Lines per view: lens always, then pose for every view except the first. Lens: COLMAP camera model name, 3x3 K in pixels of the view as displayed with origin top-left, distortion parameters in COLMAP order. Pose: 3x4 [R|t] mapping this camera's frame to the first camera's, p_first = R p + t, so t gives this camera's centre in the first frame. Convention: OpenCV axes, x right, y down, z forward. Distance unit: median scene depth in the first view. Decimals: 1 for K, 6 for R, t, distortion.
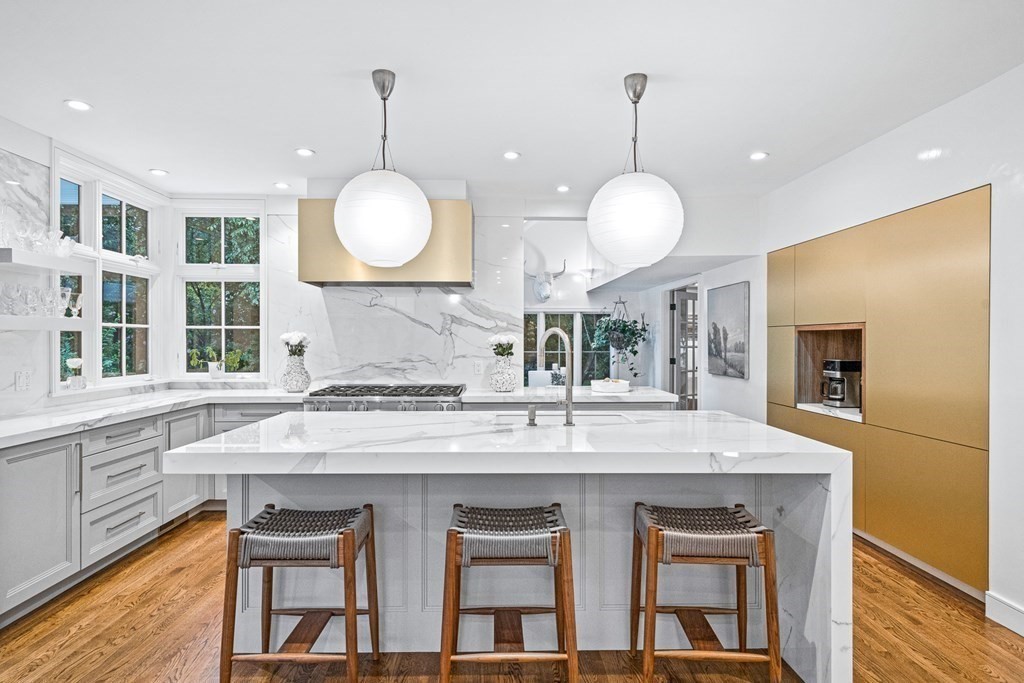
lens RADIAL K [[564.2, 0, 507.8], [0, 564.2, 344.6], [0, 0, 1]] dist [0.003750, 0.000653]
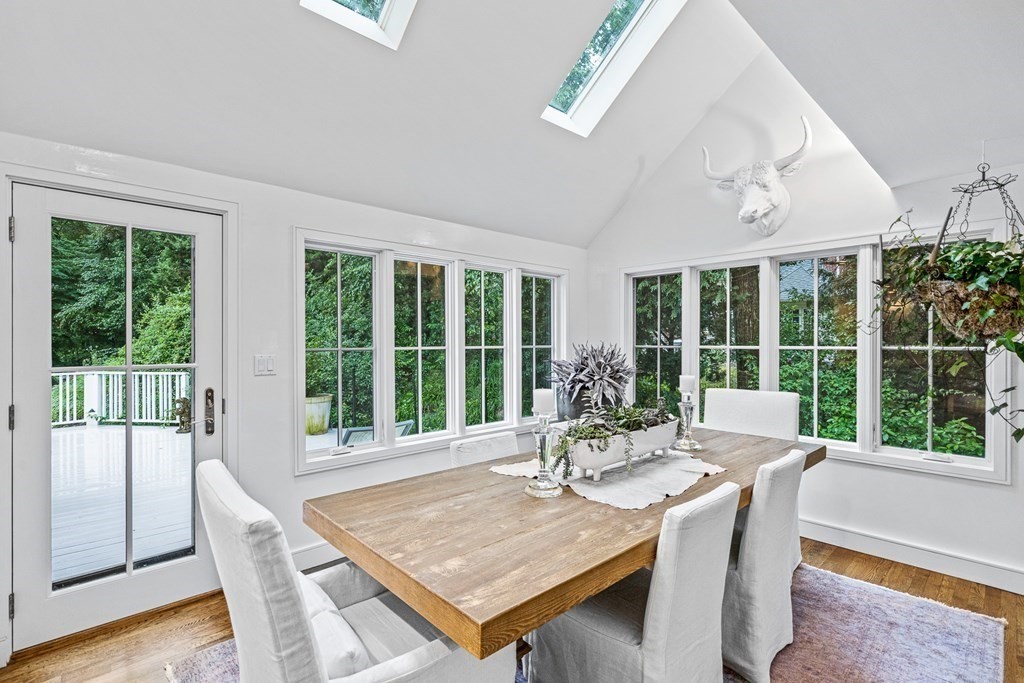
lens RADIAL K [[468.9, 0, 528.7], [0, 468.9, 342.2], [0, 0, 1]] dist [-0.004389, 0.001266]
pose [[0.666919, -0.004659, -0.745116, 0.433859], [0.007104, 0.999975, 0.000106, 0.015633], [0.745097, -0.005364, 0.666935, 1.258644]]
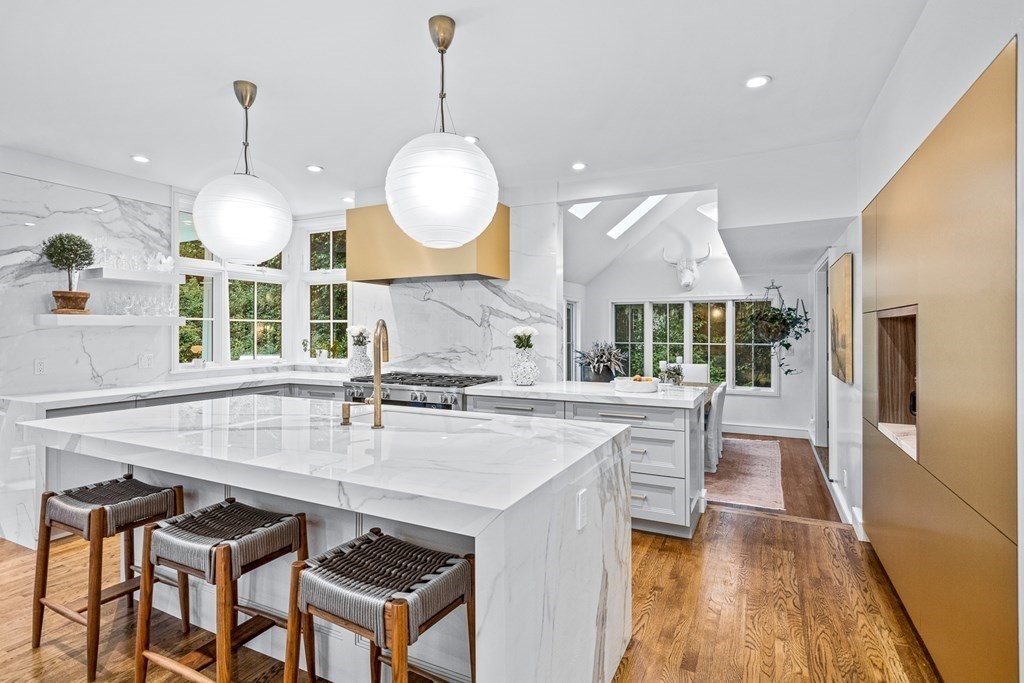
lens RADIAL K [[515.5, 0, 507.1], [0, 515.5, 328.5], [0, 0, 1]] dist [0.001395, 0.000699]
pose [[0.884608, -0.003353, -0.466322, 0.400290], [-0.001994, 0.999938, -0.010972, -0.004169], [0.466330, 0.010636, 0.884547, 0.217567]]
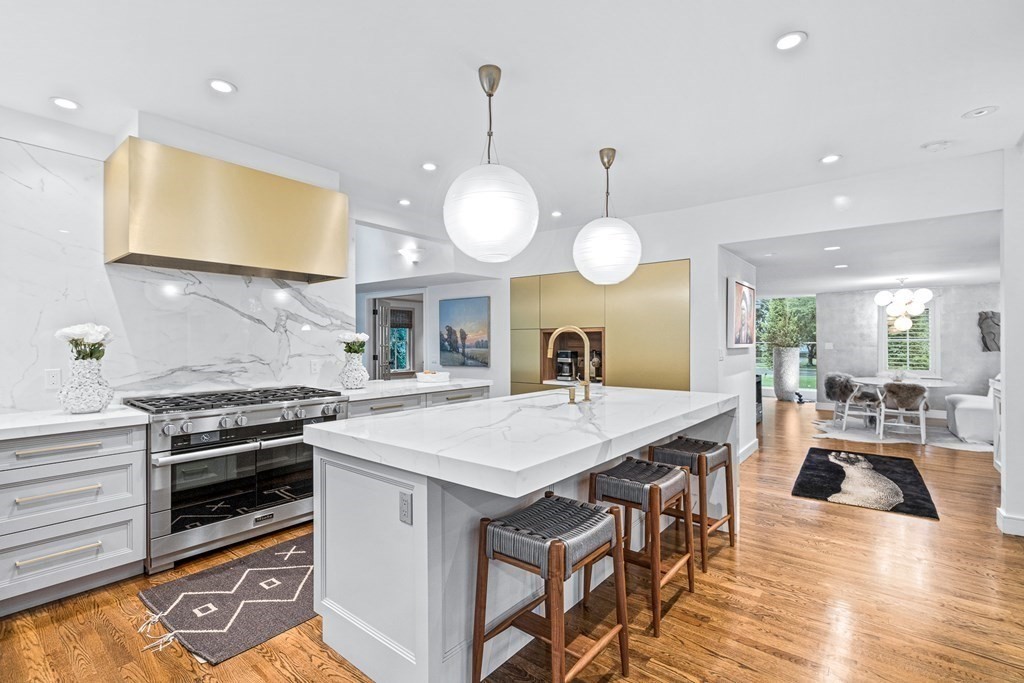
lens RADIAL K [[468.9, 0, 505.1], [0, 468.9, 343.2], [0, 0, 1]] dist [-0.004389, 0.001266]
pose [[0.652552, -0.004546, 0.757730, -0.495804], [0.009109, 0.999957, -0.001845, 0.006063], [-0.757689, 0.008106, 0.652565, 0.259105]]
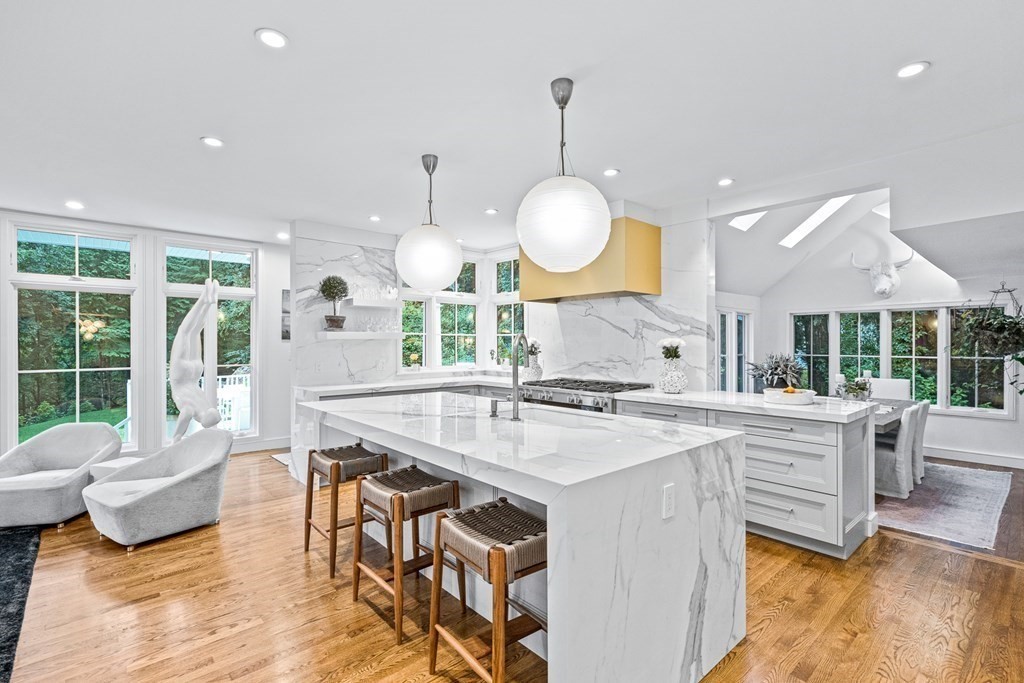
lens RADIAL K [[468.9, 0, 508.6], [0, 468.9, 342.4], [0, 0, 1]] dist [-0.004389, 0.001266]
pose [[0.645590, -0.003646, -0.763676, 0.479632], [-0.003050, 0.999968, -0.007353, -0.002346], [0.763678, 0.007076, 0.645558, 0.231104]]
